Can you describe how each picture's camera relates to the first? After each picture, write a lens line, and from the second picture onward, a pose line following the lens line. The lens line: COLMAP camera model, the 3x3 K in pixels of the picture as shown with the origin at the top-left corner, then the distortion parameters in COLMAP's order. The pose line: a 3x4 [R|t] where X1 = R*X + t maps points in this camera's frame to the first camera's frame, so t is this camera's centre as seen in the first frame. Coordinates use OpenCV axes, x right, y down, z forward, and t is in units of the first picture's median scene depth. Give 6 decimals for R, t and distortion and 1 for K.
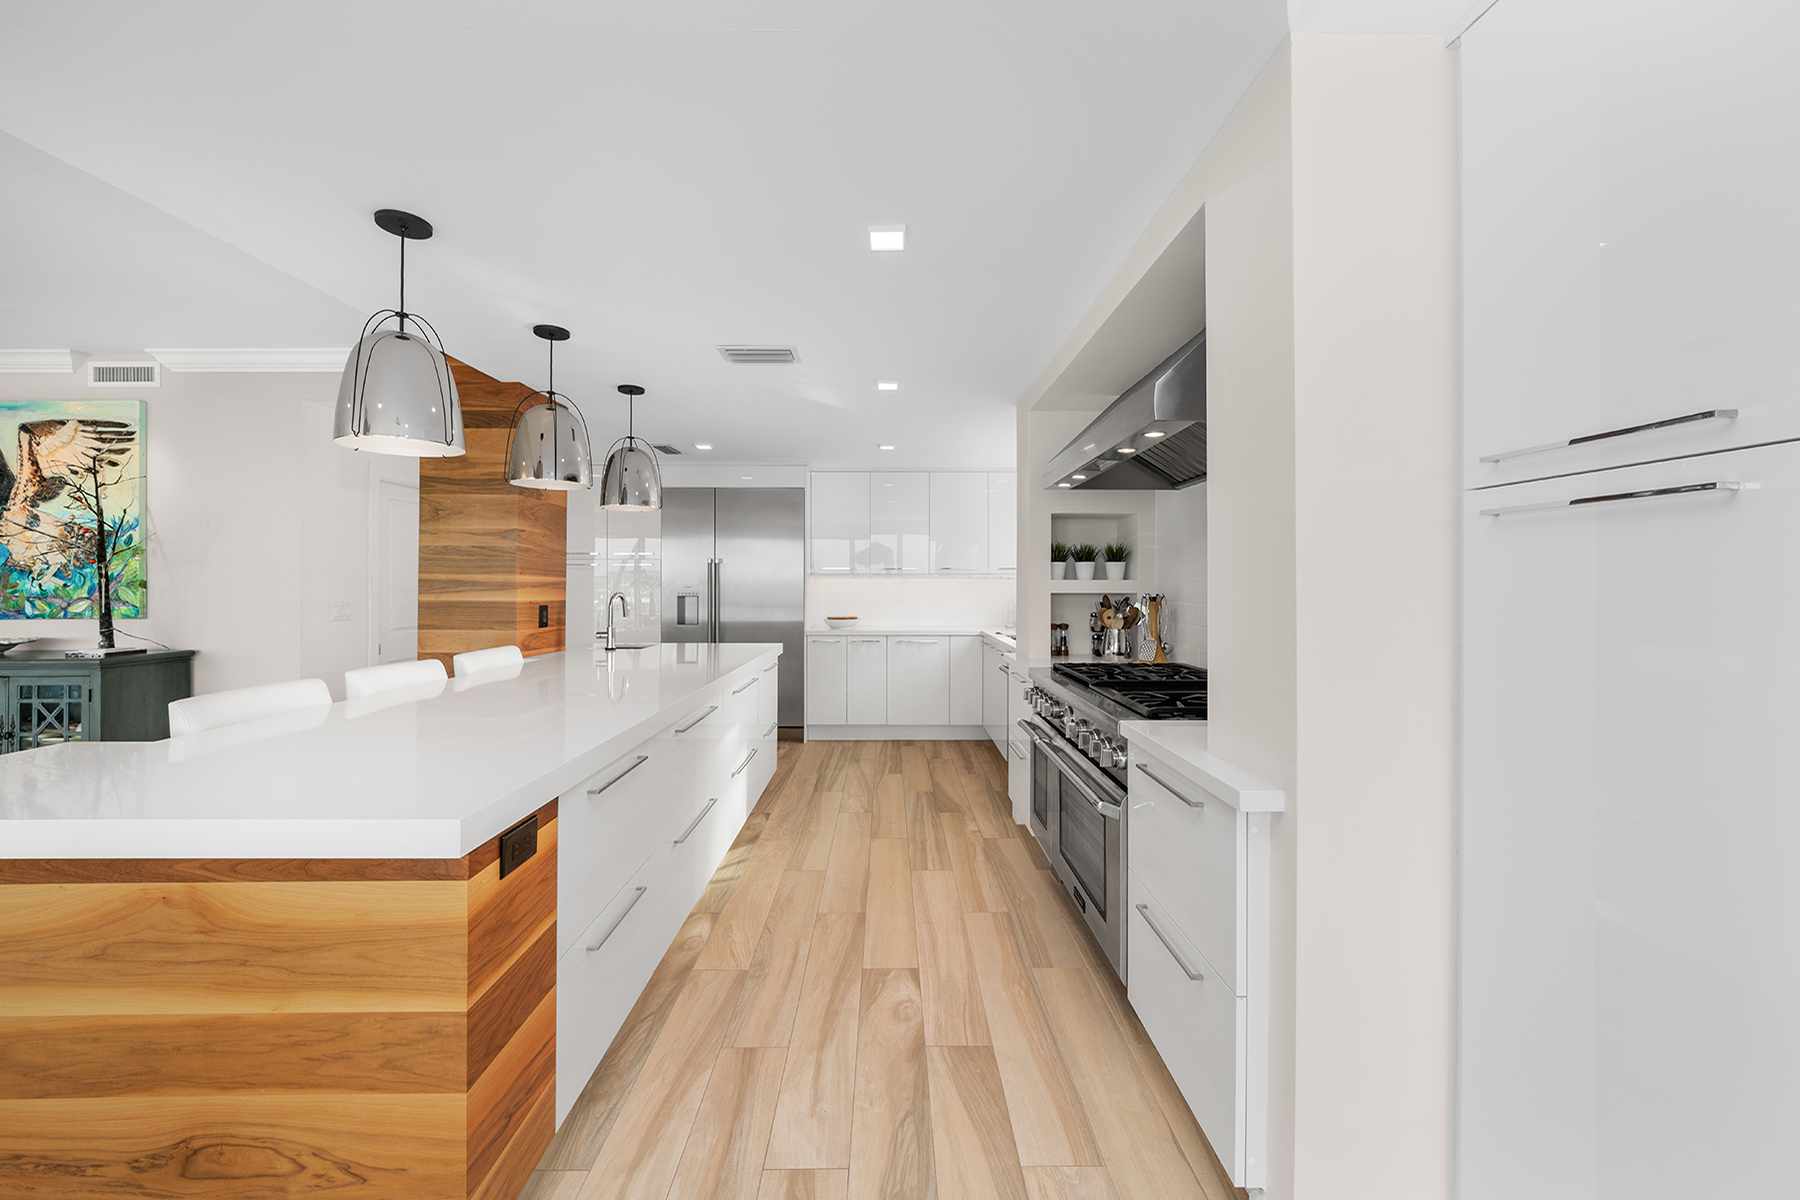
lens RADIAL K [[719.4, 0, 905.1], [0, 719.4, 593.6], [0, 0, 1]] dist [0.001075, -0.000089]
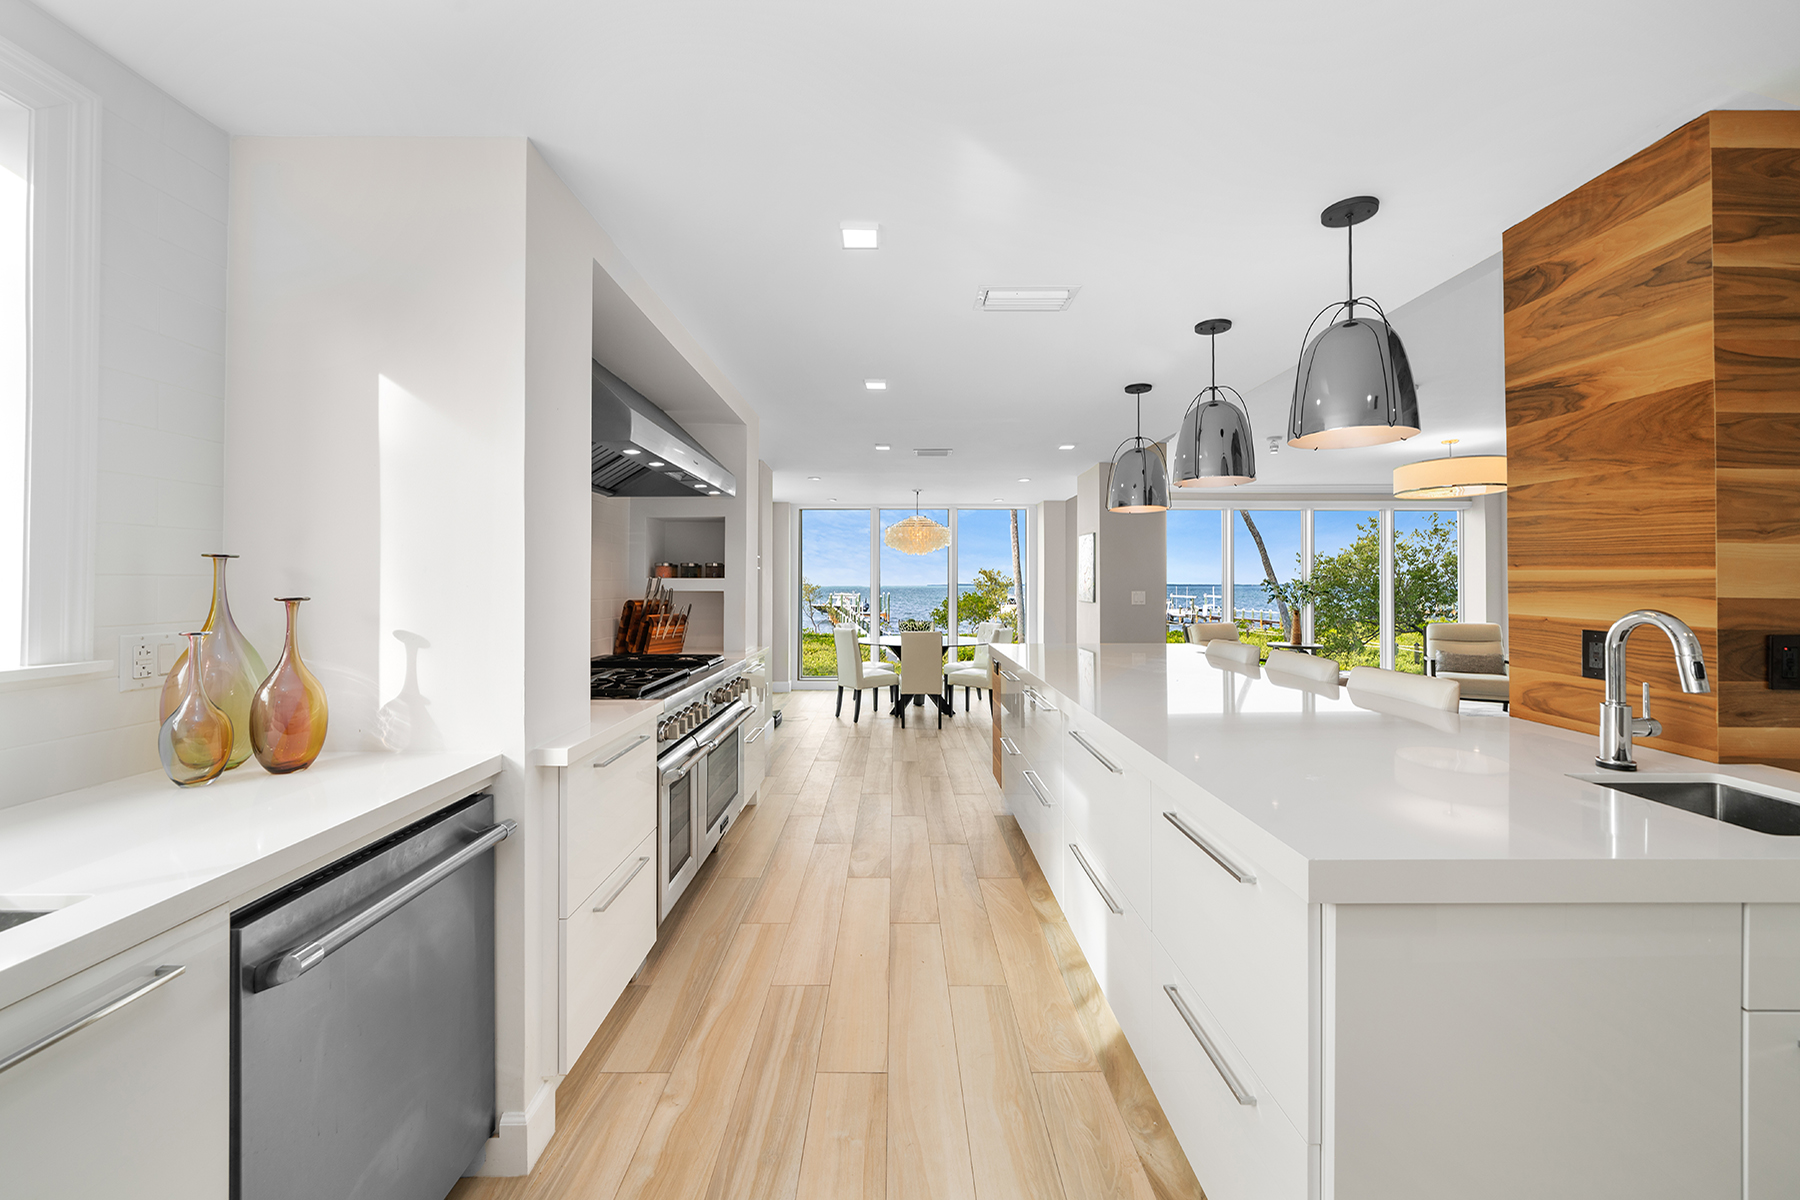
lens RADIAL K [[673.3, 0, 908.7], [0, 673.3, 580.3], [0, 0, 1]] dist [0.000835, -0.000082]
pose [[-0.999966, -0.006920, 0.004403, -0.080227], [-0.006893, 0.999956, 0.006302, -0.022617], [-0.004447, 0.006271, -0.999970, 1.891823]]
